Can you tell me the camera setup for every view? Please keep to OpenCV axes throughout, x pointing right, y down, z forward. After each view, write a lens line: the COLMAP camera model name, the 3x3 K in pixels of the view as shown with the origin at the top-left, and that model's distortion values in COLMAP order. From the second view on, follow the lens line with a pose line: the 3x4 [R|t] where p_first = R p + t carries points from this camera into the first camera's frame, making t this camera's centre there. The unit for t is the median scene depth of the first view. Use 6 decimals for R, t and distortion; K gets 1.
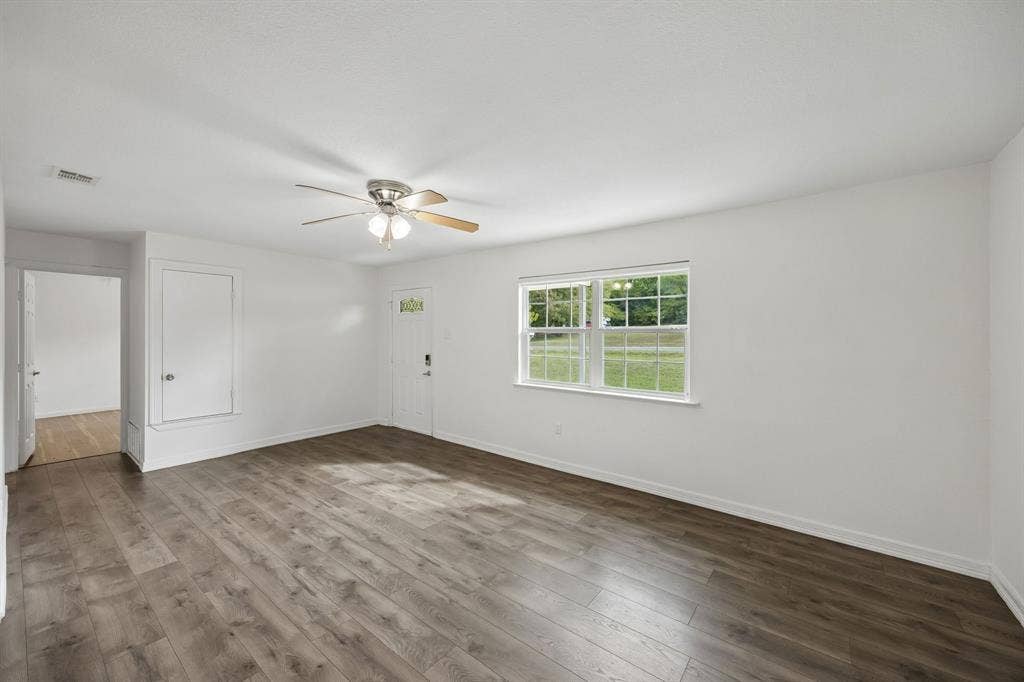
lens RADIAL K [[393.4, 0, 513.0], [0, 393.4, 336.6], [0, 0, 1]] dist [-0.000821, 0.000199]
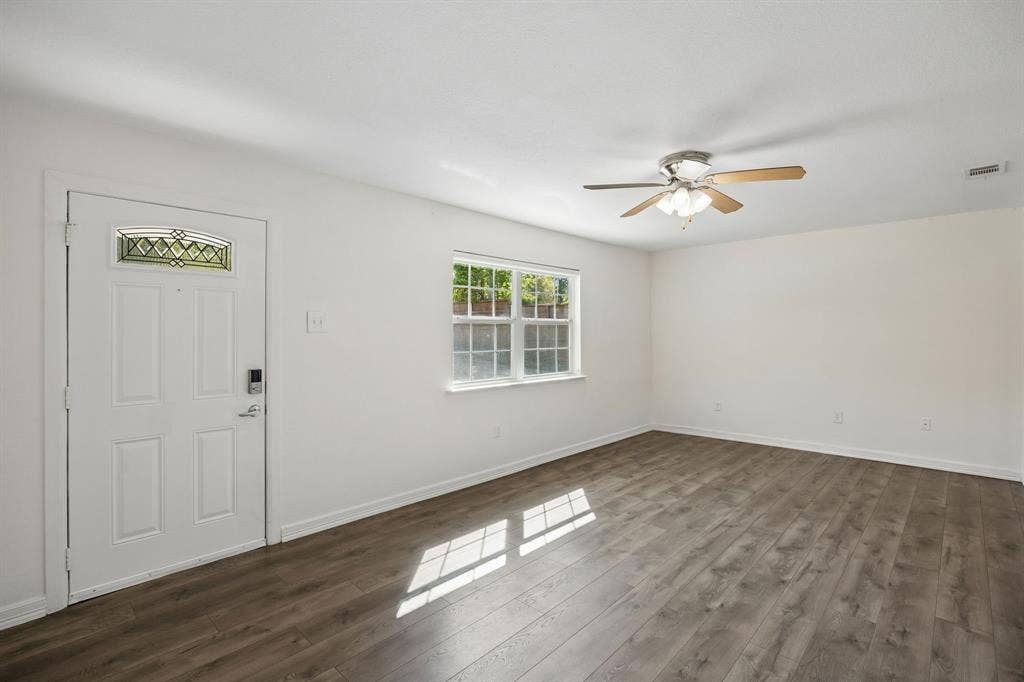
lens RADIAL K [[478.0, 0, 514.2], [0, 478.0, 333.5], [0, 0, 1]] dist [-0.014656, 0.001681]
pose [[0.094813, -0.016038, 0.995366, -1.639792], [0.006324, 0.999860, 0.015508, -0.005327], [-0.995475, 0.004824, 0.094901, 1.471895]]
